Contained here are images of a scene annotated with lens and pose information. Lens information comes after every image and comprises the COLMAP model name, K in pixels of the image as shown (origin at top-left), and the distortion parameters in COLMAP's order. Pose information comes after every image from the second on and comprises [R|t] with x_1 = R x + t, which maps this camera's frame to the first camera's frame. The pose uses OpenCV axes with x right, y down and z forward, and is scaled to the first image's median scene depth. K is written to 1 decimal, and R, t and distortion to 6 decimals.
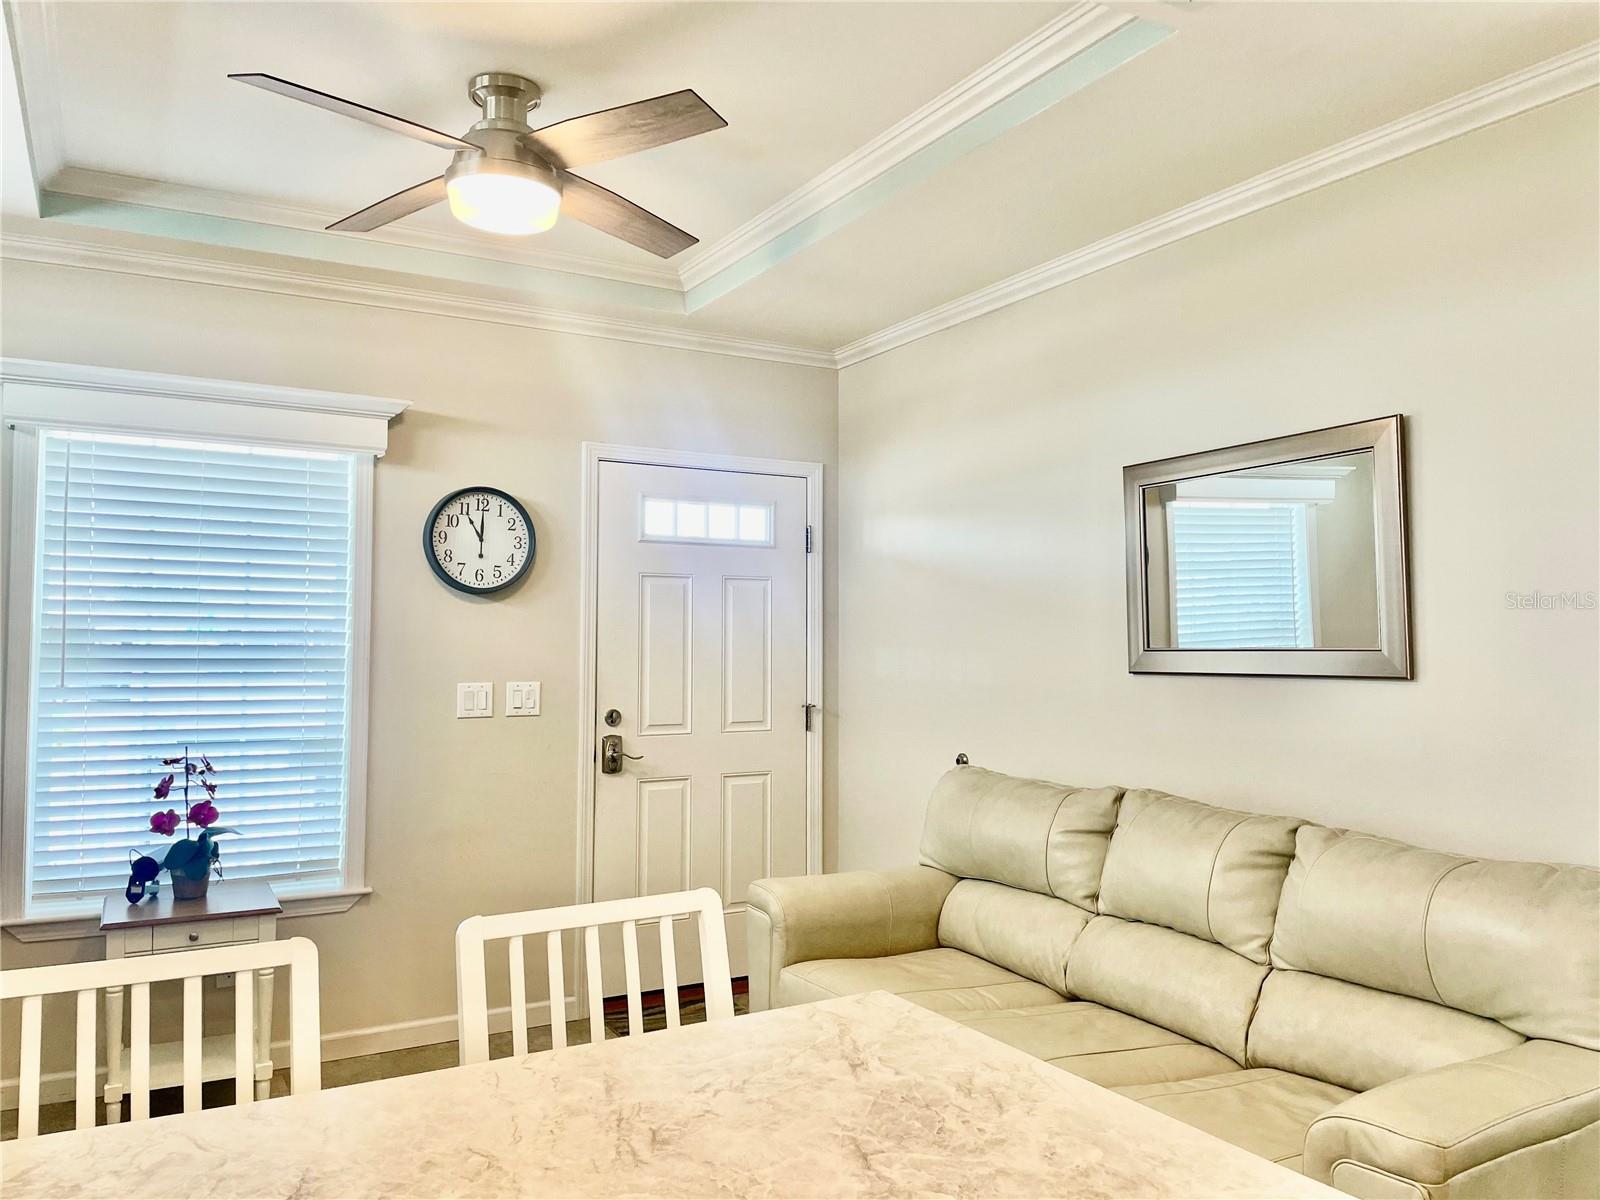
lens RADIAL K [[1226.3, 0, 804.5], [0, 1226.3, 601.7], [0, 0, 1]] dist [0.070337, -0.085059]
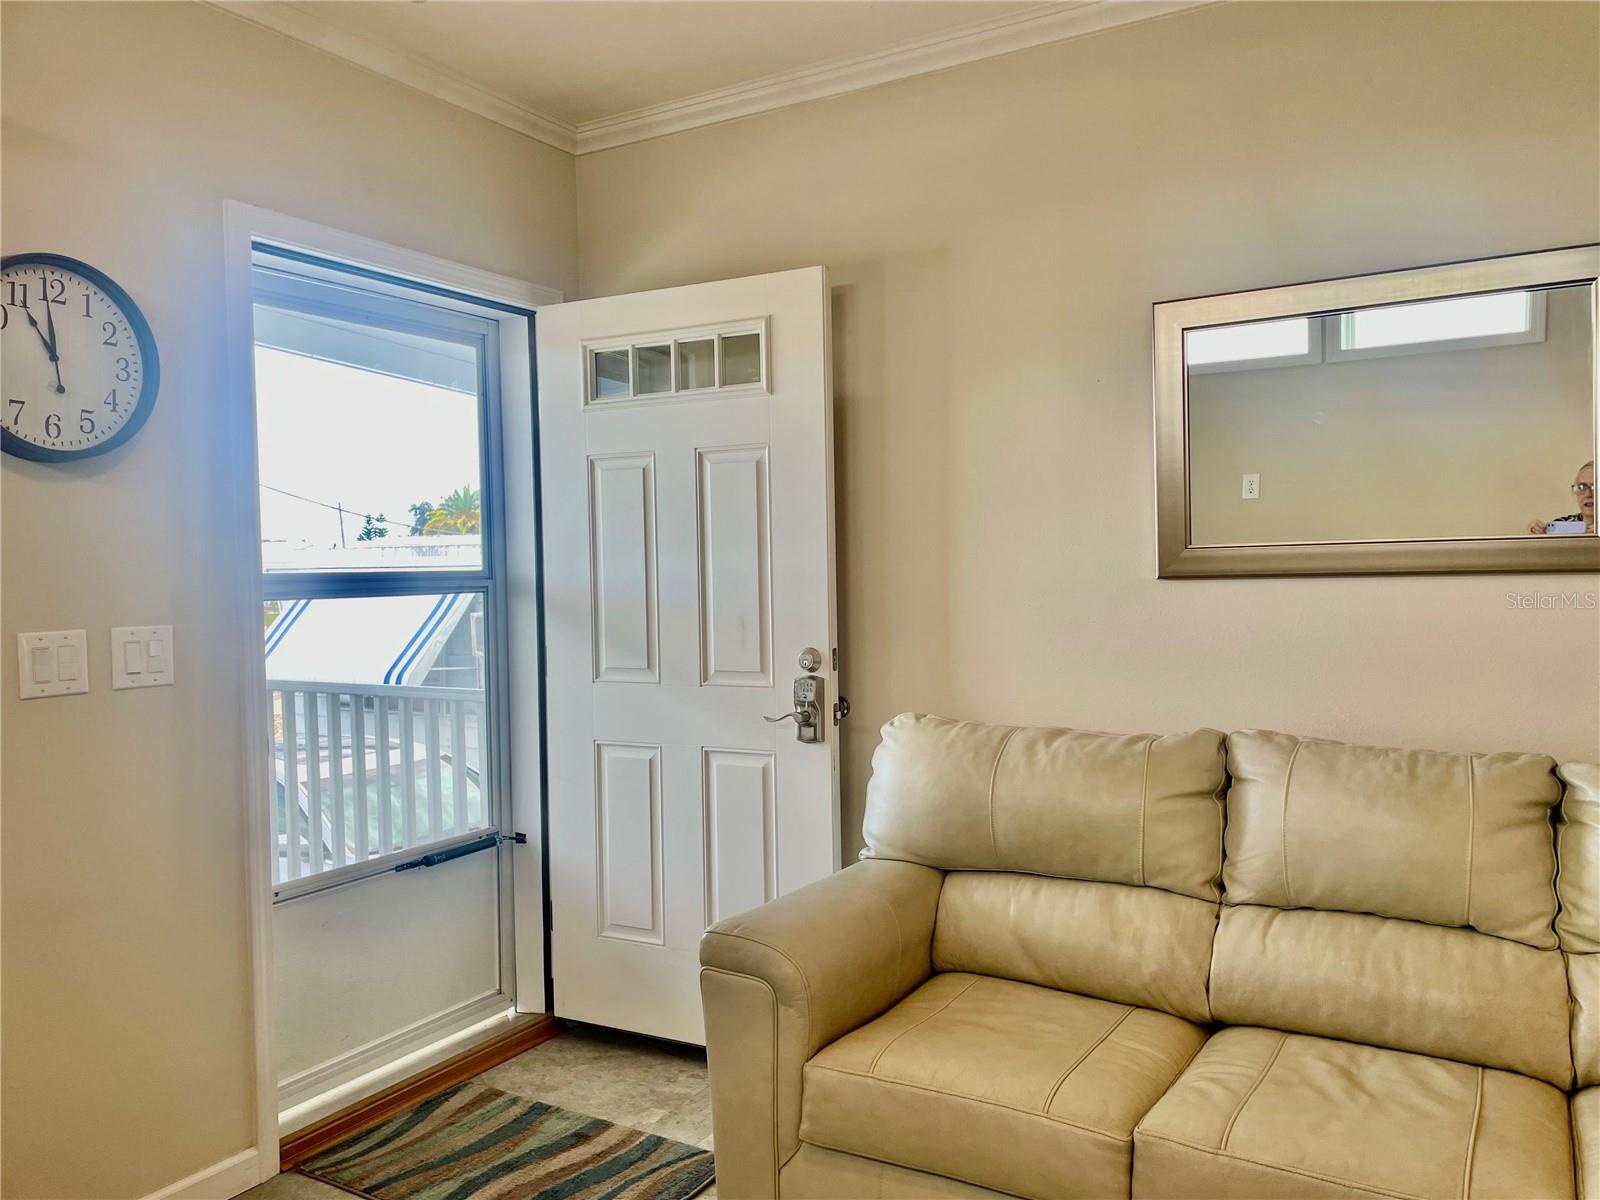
lens RADIAL K [[1226.3, 0, 798.4], [0, 1226.3, 604.2], [0, 0, 1]] dist [0.070337, -0.085059]
pose [[0.859965, -0.033415, 0.509258, -0.263437], [0.000324, 0.997890, 0.064931, 0.019862], [-0.510353, -0.055673, 0.858161, 0.380167]]
